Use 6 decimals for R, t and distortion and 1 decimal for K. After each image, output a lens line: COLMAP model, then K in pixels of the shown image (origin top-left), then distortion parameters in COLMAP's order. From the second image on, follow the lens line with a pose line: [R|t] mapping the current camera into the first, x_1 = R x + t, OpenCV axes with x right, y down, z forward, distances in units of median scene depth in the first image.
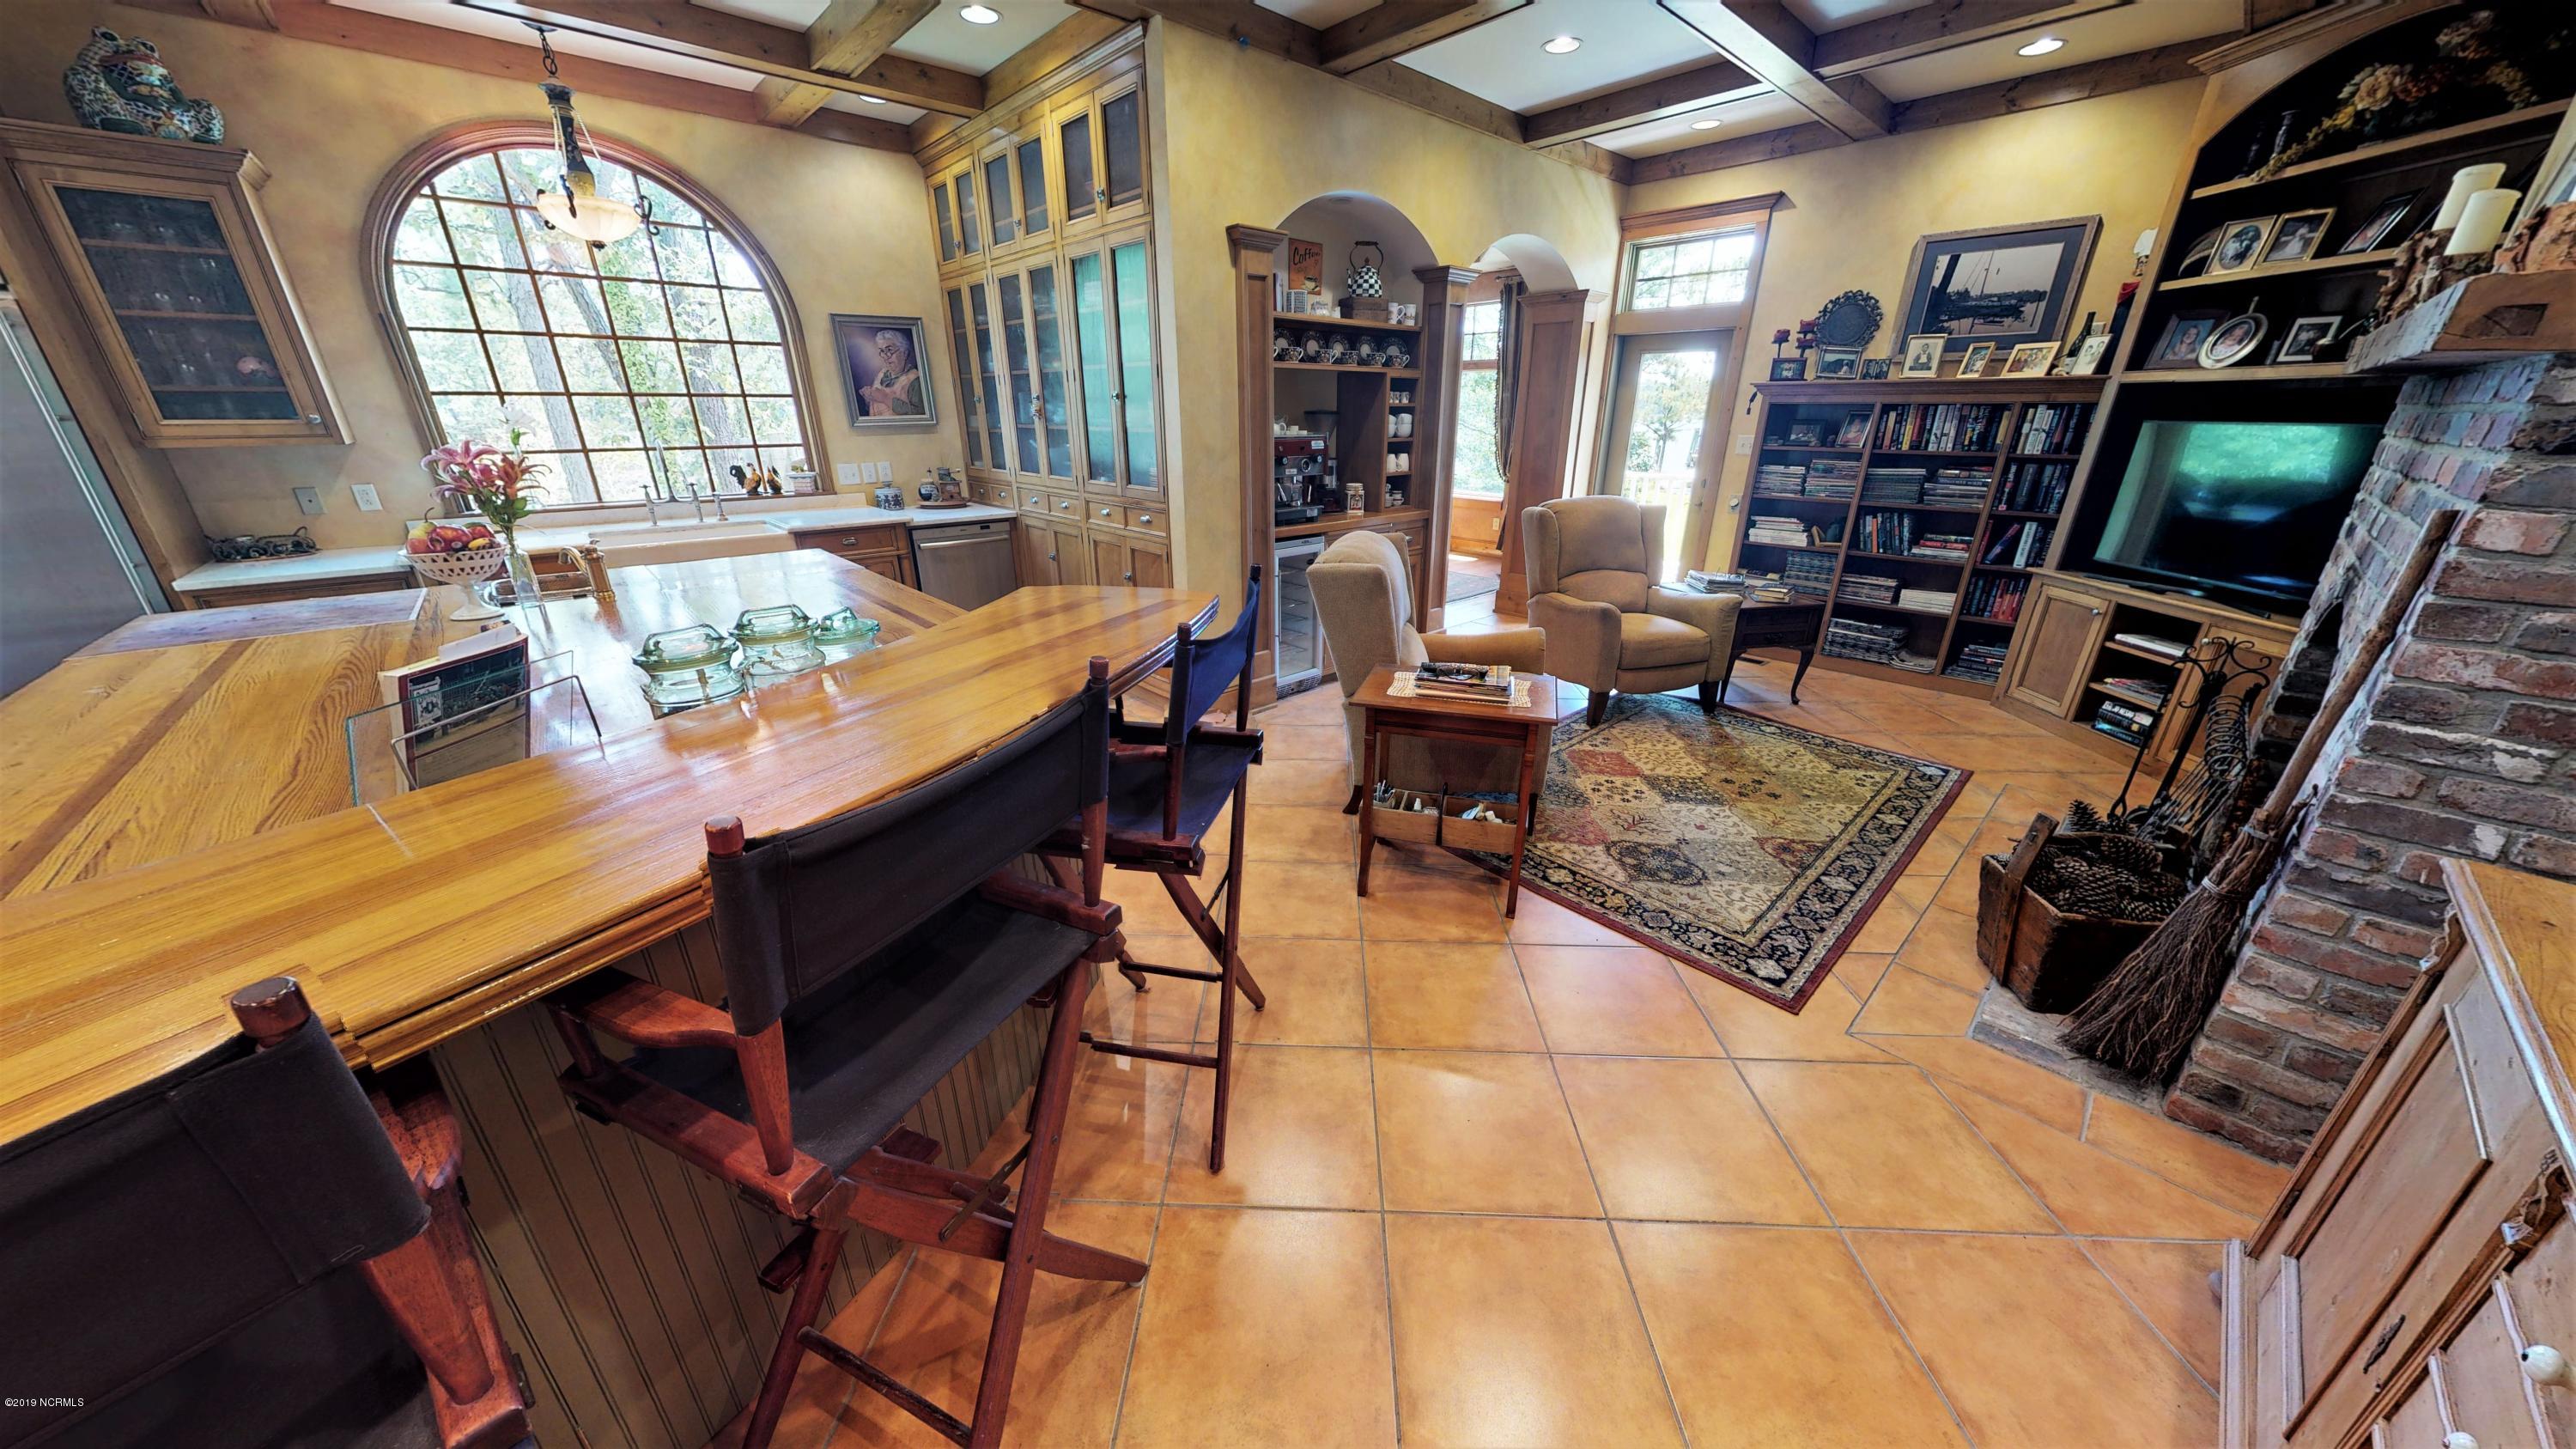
lens RADIAL K [[814.3, 0, 1288.0], [0, 814.3, 724.5], [0, 0, 1]] dist [0.000316, 0.000103]
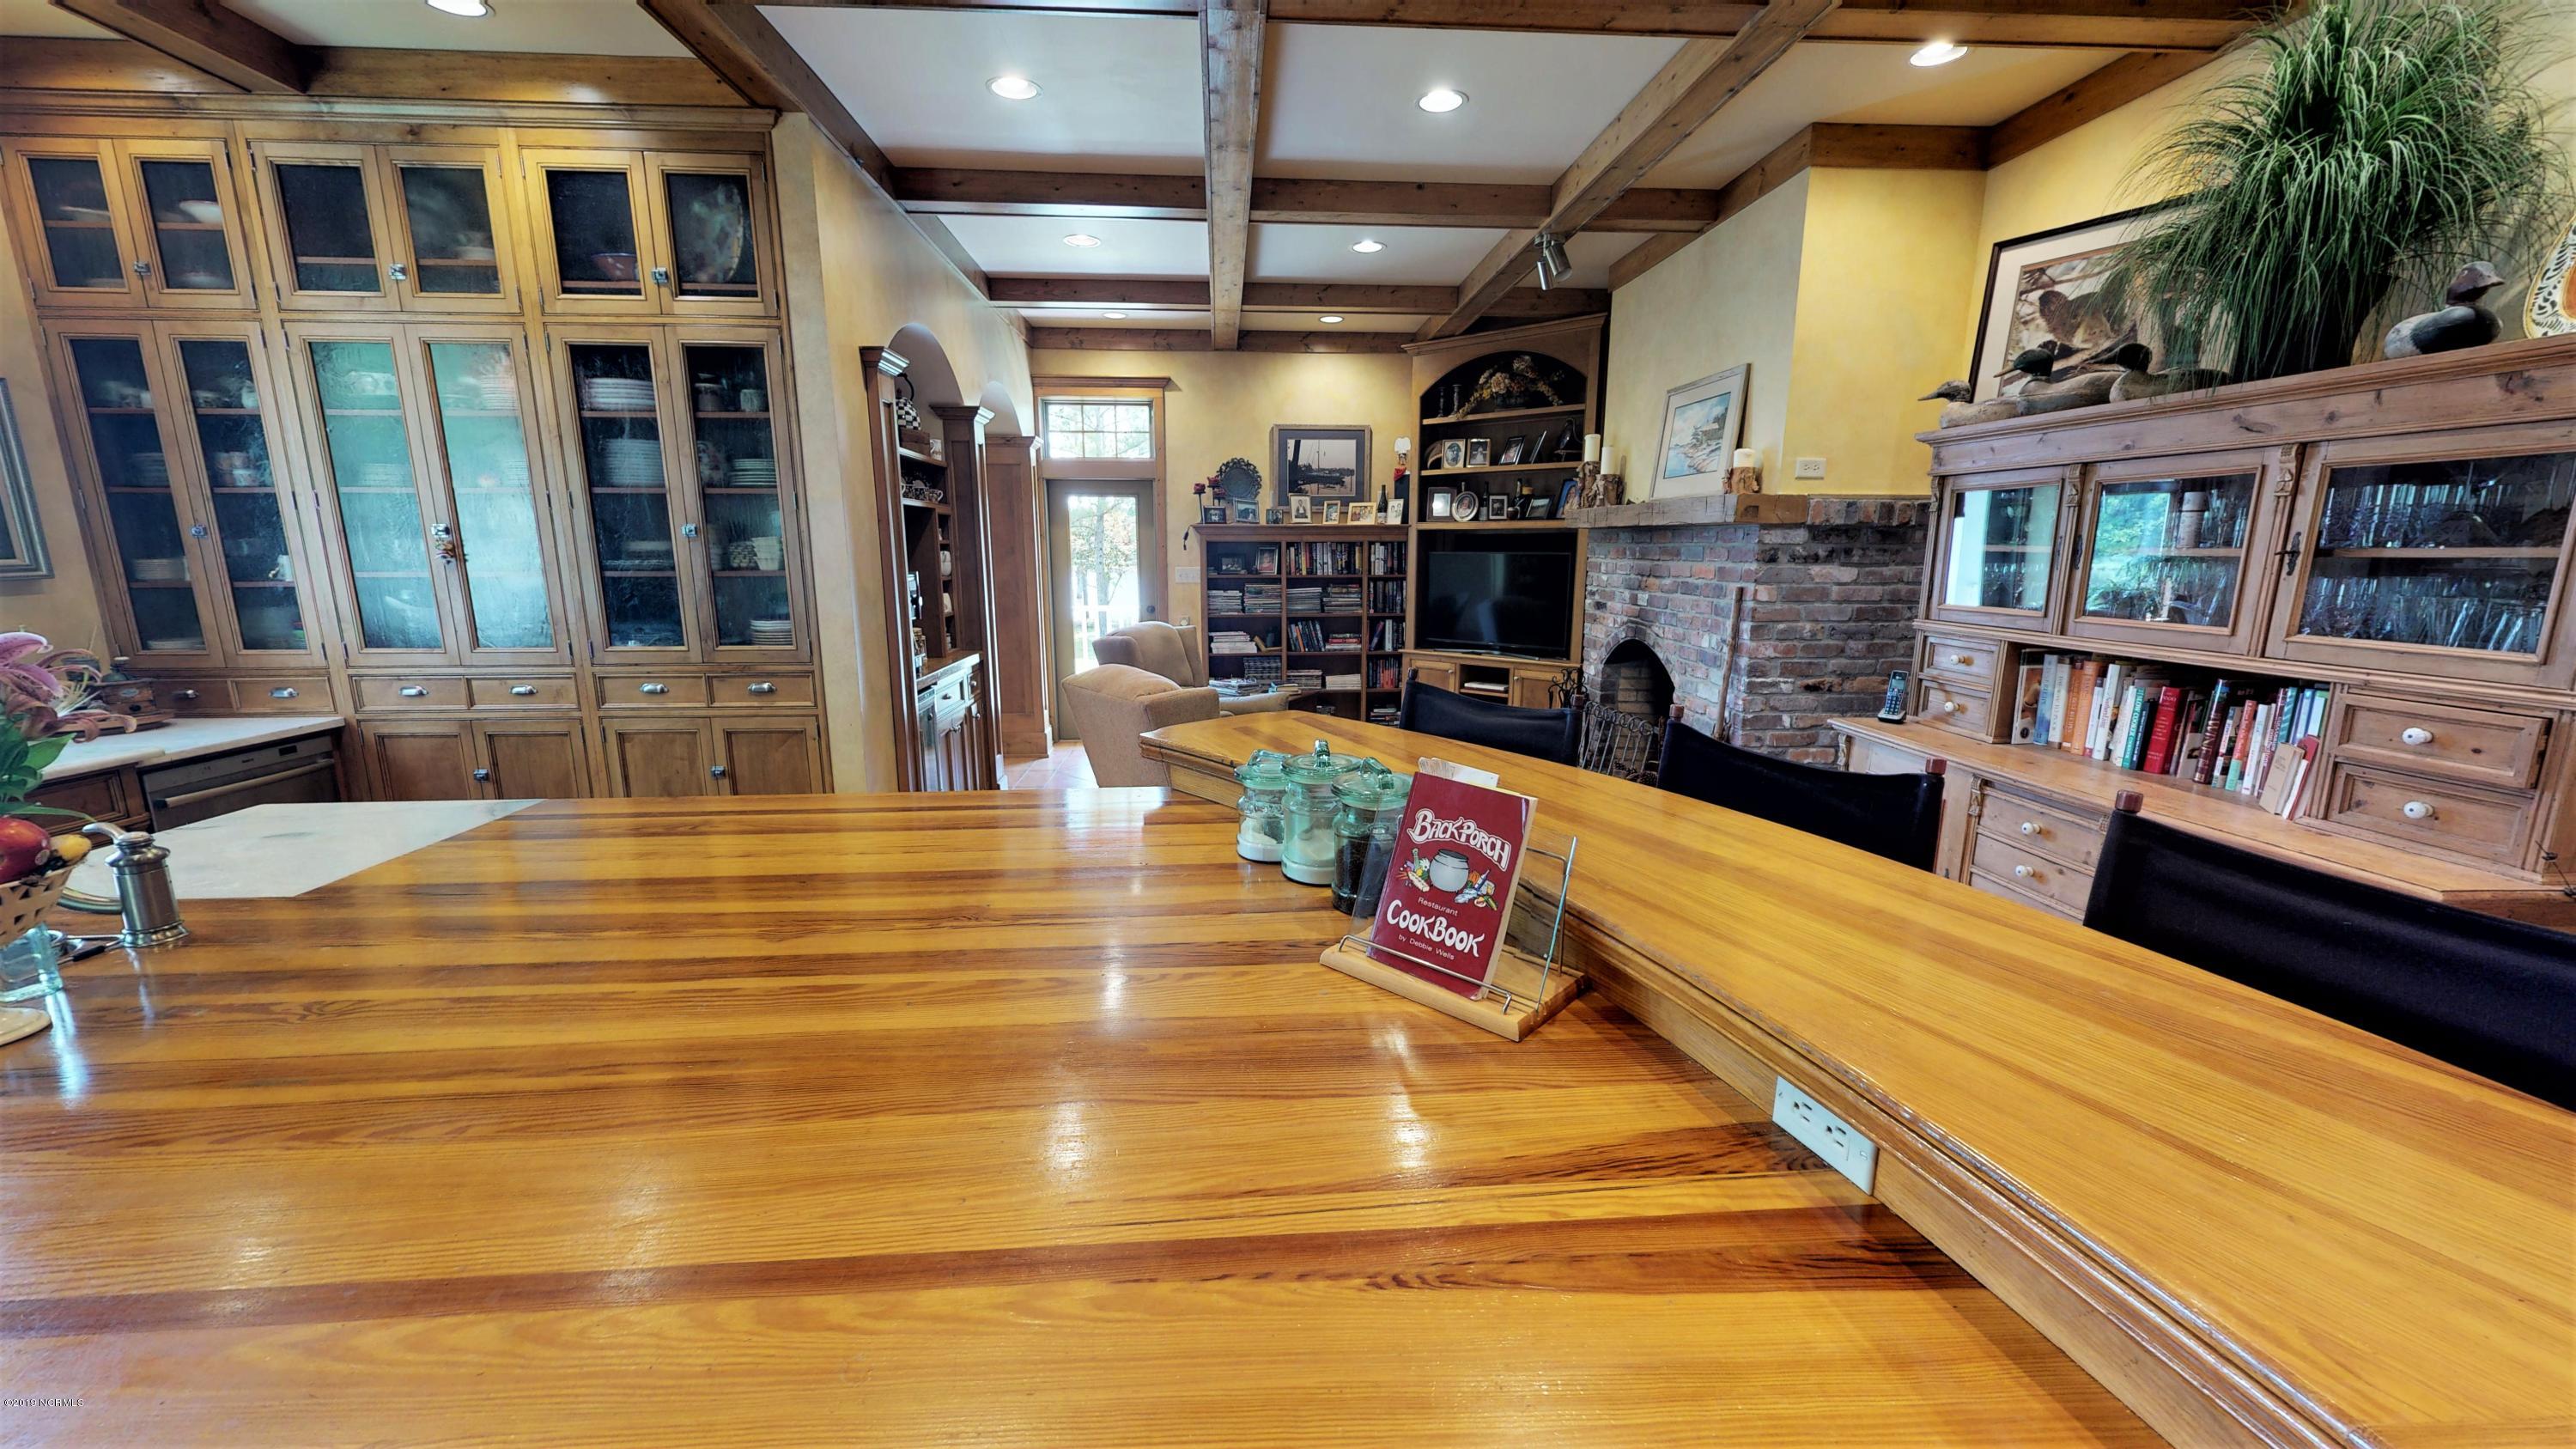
lens RADIAL K [[941.4, 0, 1288.0], [0, 941.4, 724.5], [0, 0, 1]] dist [-0.000074, -0.000247]
pose [[0.626165, -0.147298, 0.765650, -0.485576], [0.283310, 0.957855, -0.047421, -0.040569], [-0.726397, 0.246610, 0.641507, 0.101562]]
